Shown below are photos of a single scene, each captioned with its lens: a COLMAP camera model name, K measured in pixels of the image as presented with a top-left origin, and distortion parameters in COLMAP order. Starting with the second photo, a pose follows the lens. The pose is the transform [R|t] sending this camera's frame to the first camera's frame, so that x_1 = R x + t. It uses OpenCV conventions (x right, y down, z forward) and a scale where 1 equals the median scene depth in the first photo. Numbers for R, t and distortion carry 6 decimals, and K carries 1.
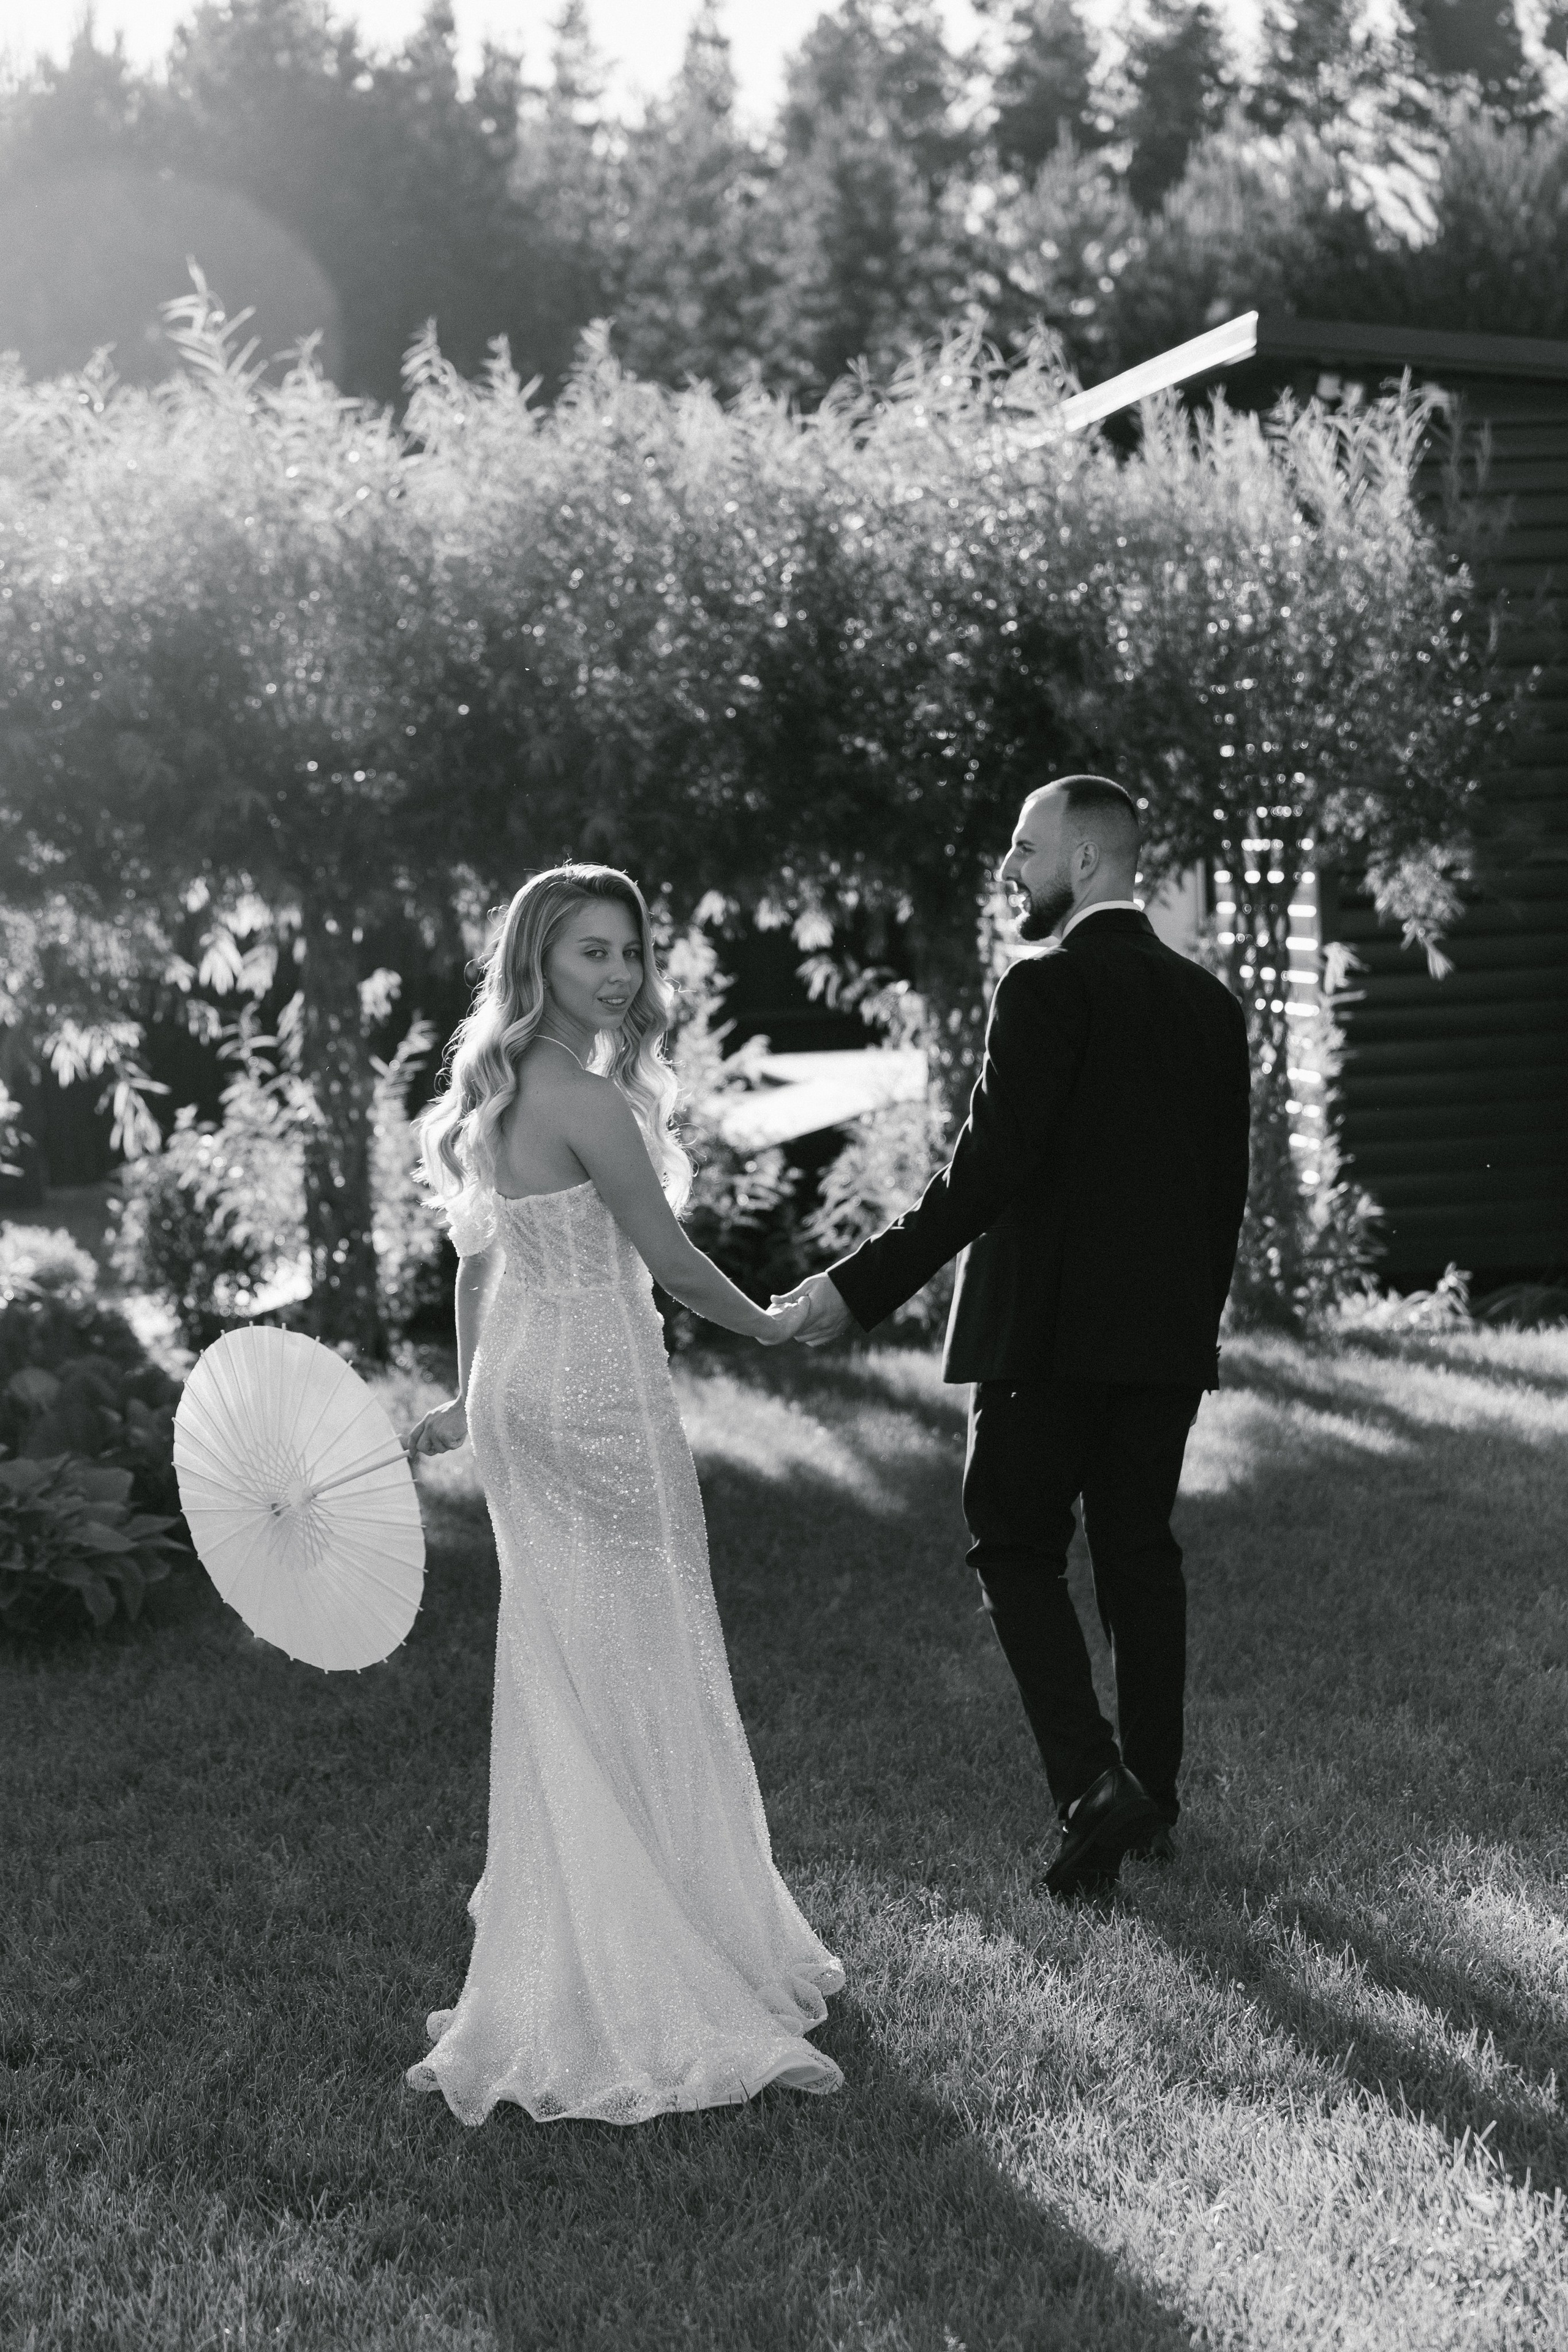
lens RADIAL K [[4474.9, 0, 732.8], [0, 4474.9, 1272.4], [0, 0, 1]] dist [-0.007351, 0.141952]
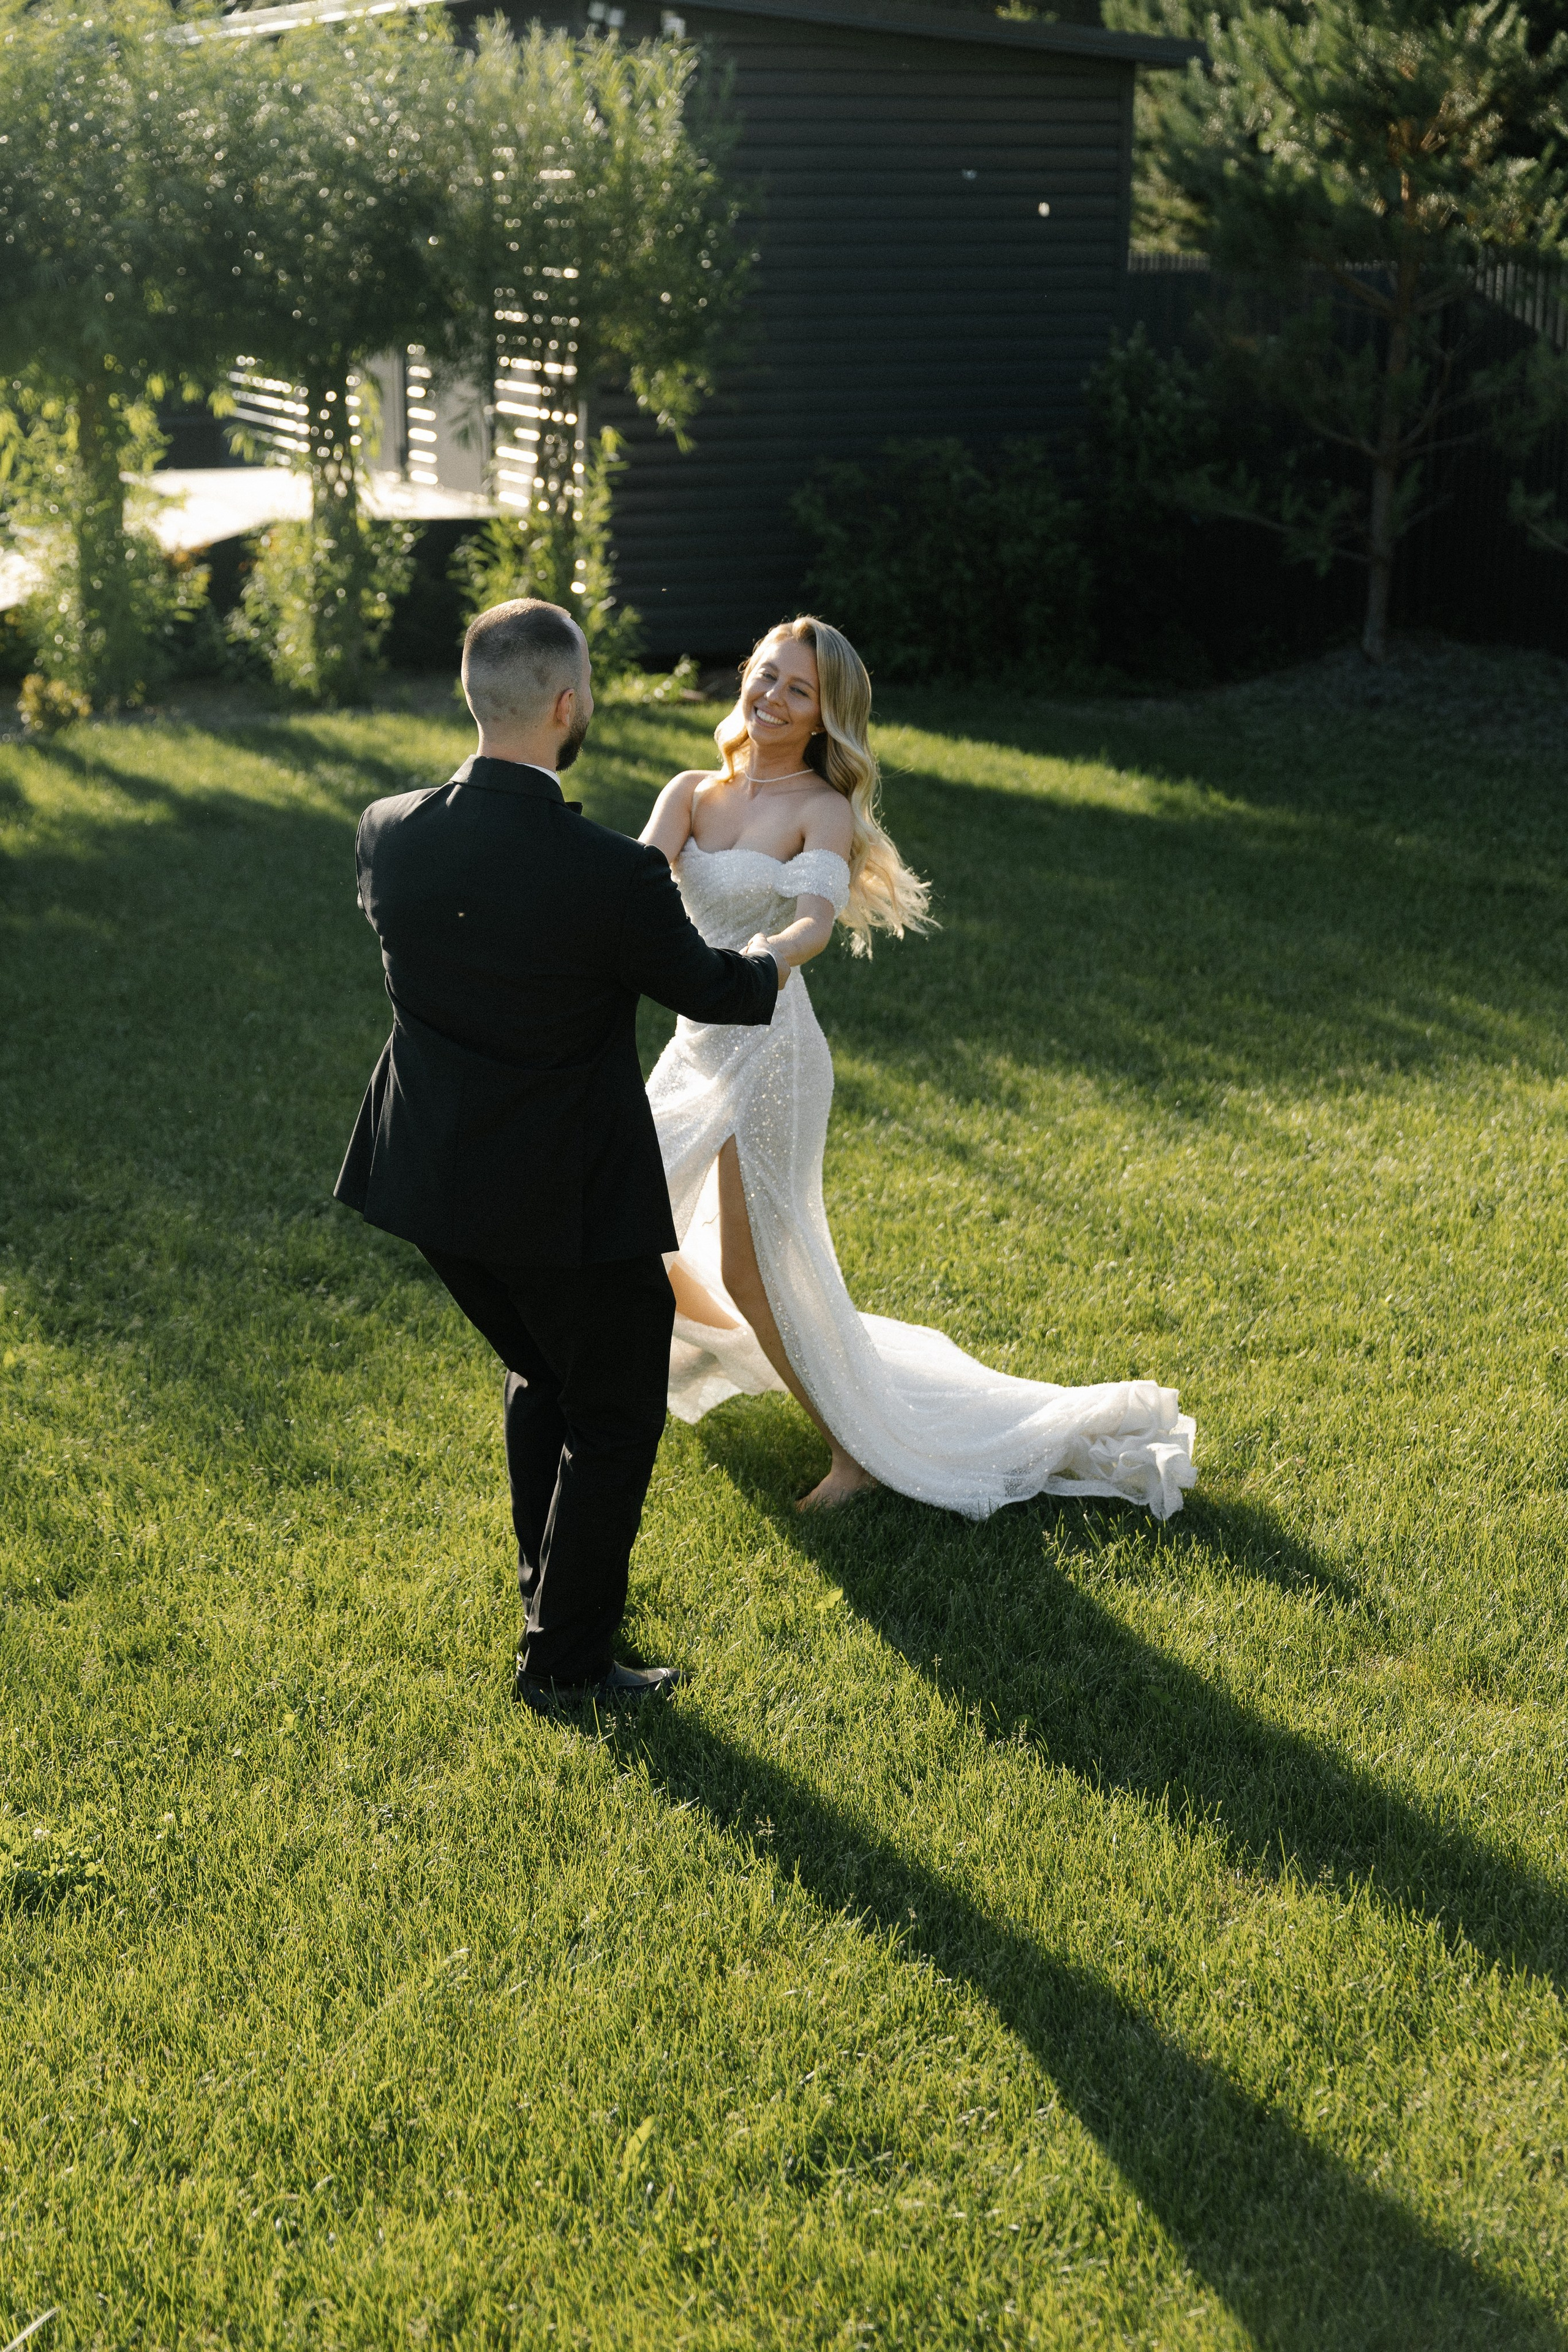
lens RADIAL K [[3682.2, 0, 707.2], [0, 3682.2, 1203.7], [0, 0, 1]] dist [0.007693, 0.029282]
pose [[0.973863, -0.023144, 0.225954, -0.101439], [-0.015873, 0.985428, 0.169350, -0.027991], [-0.226580, -0.168511, 0.959305, -0.167405]]
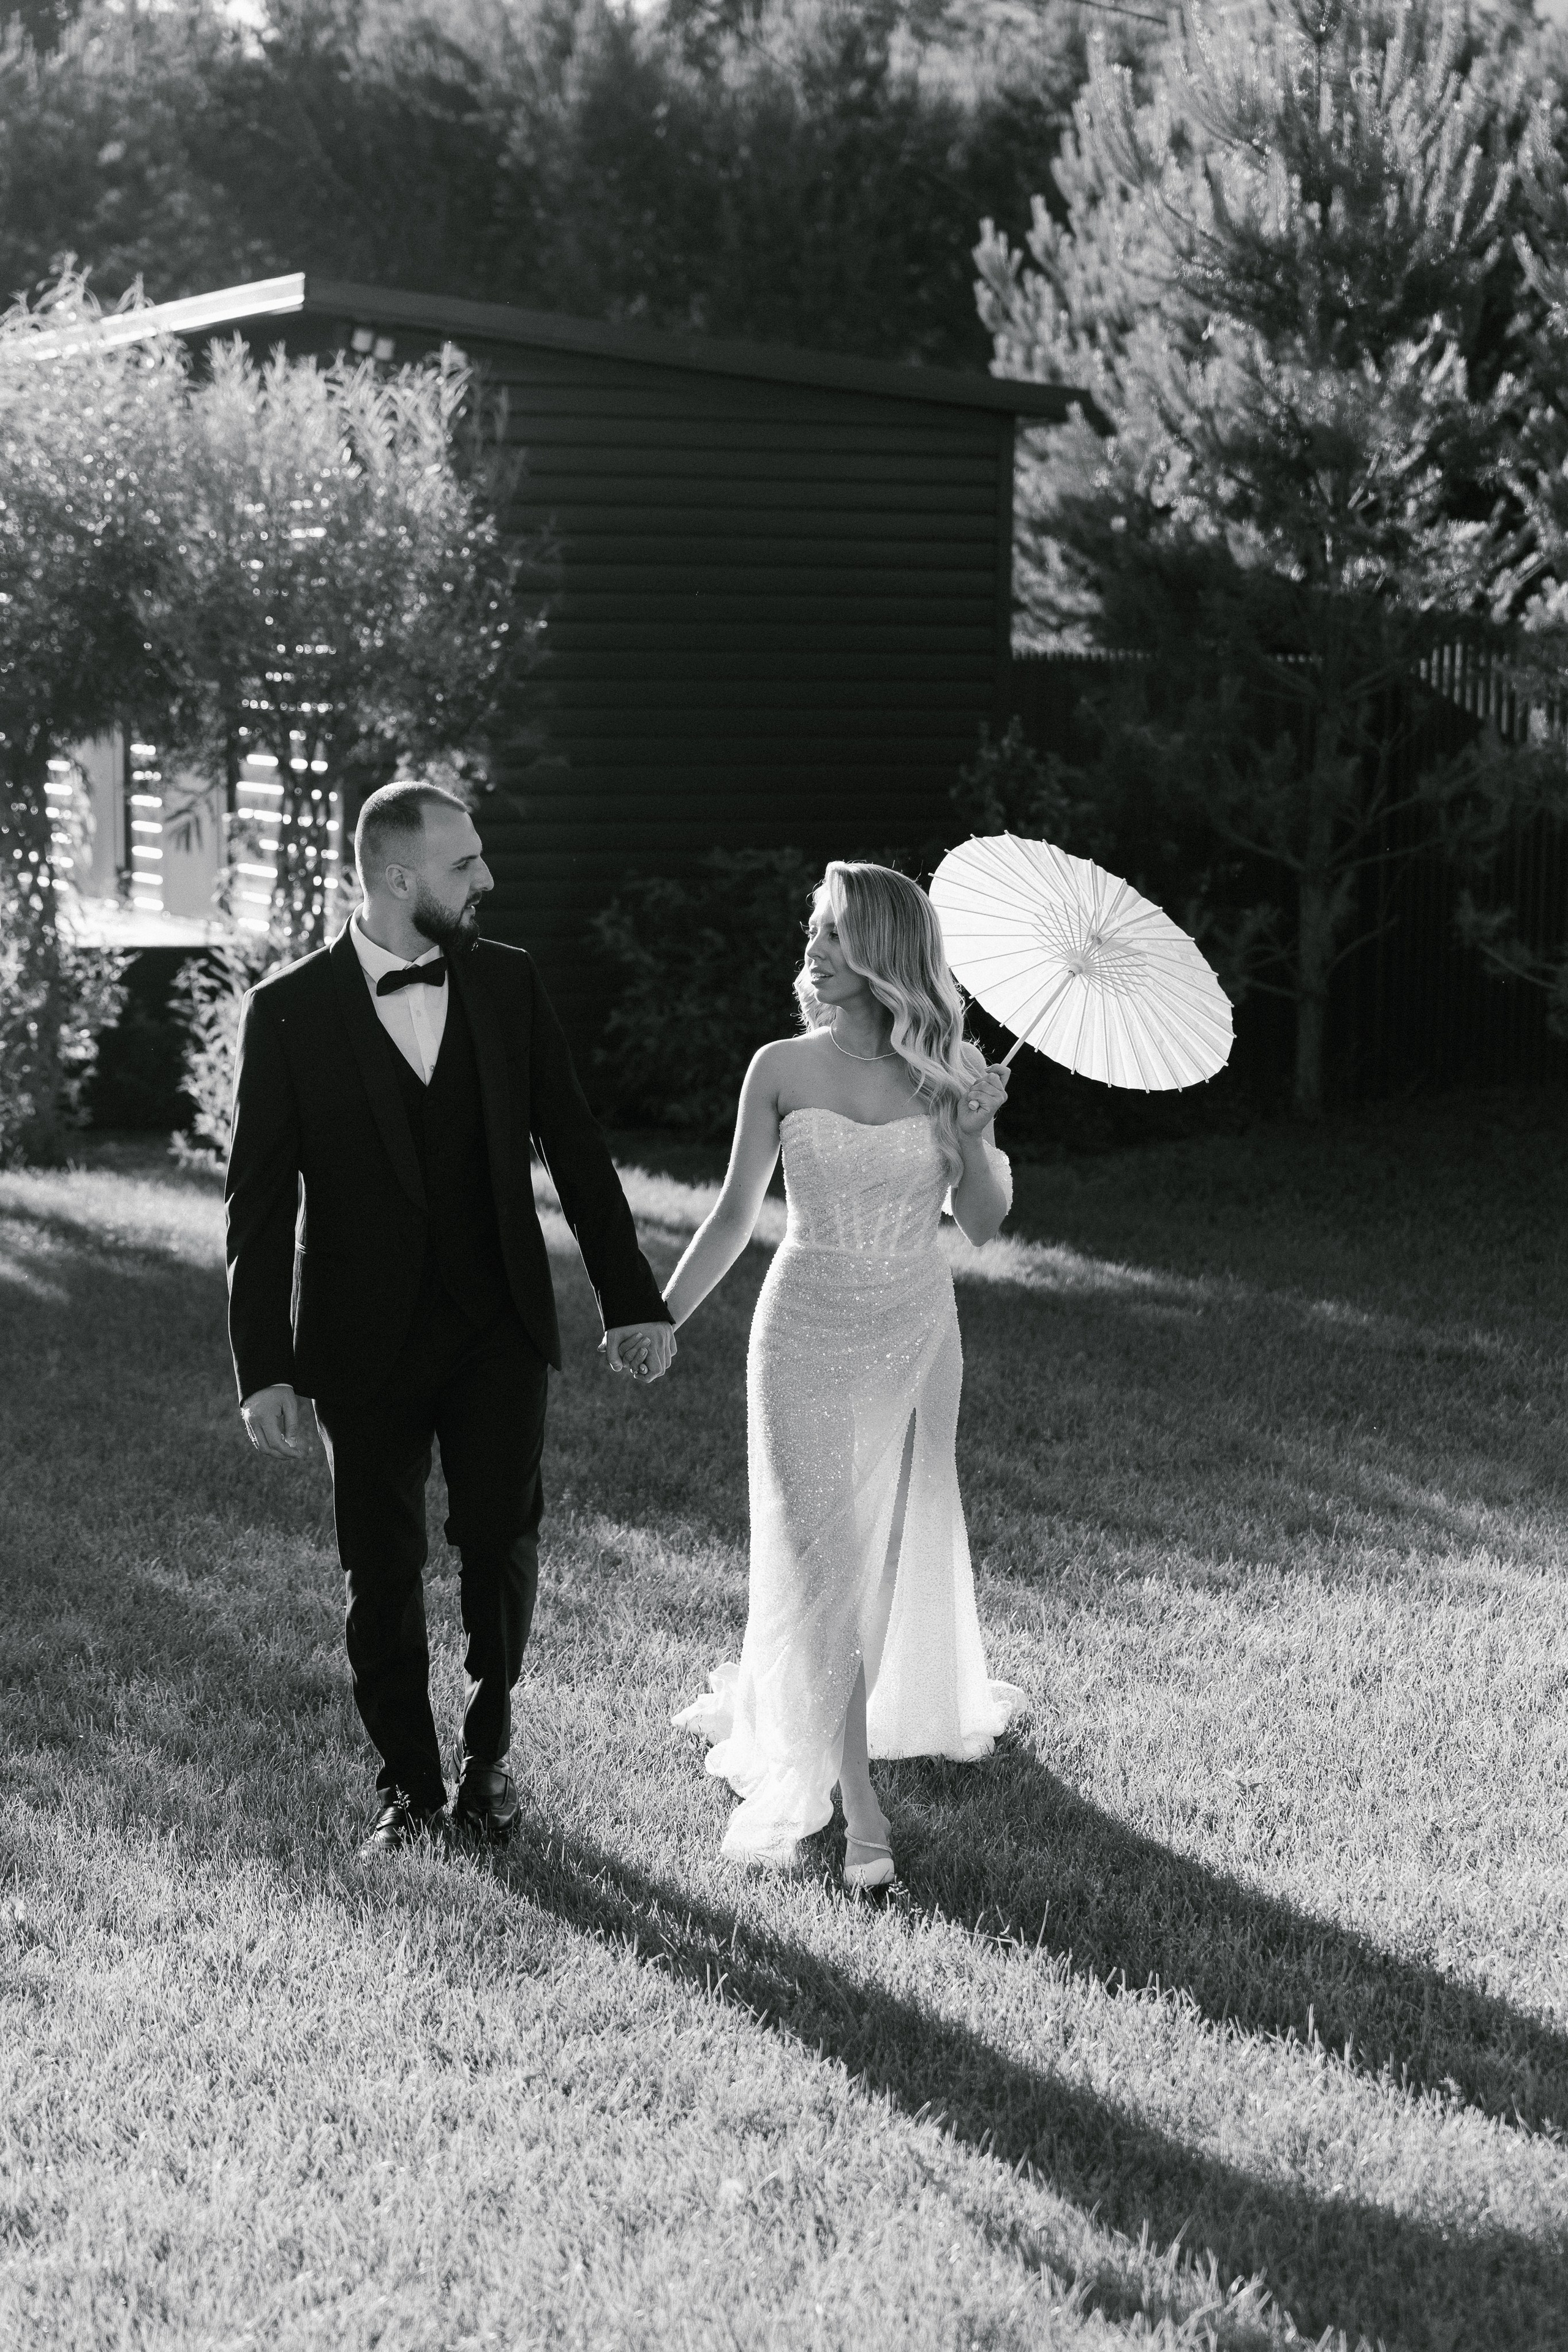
lens RADIAL K [[4731.9, 0, 784.0], [0, 4731.9, 1176.0], [0, 0, 1]] dist [0.007382, 0.442633]
pose [[0.962052, 0.019011, 0.272204, -0.090533], [-0.022972, 0.999671, 0.011375, 0.000025], [-0.271898, -0.017196, 0.962172, -0.205001]]
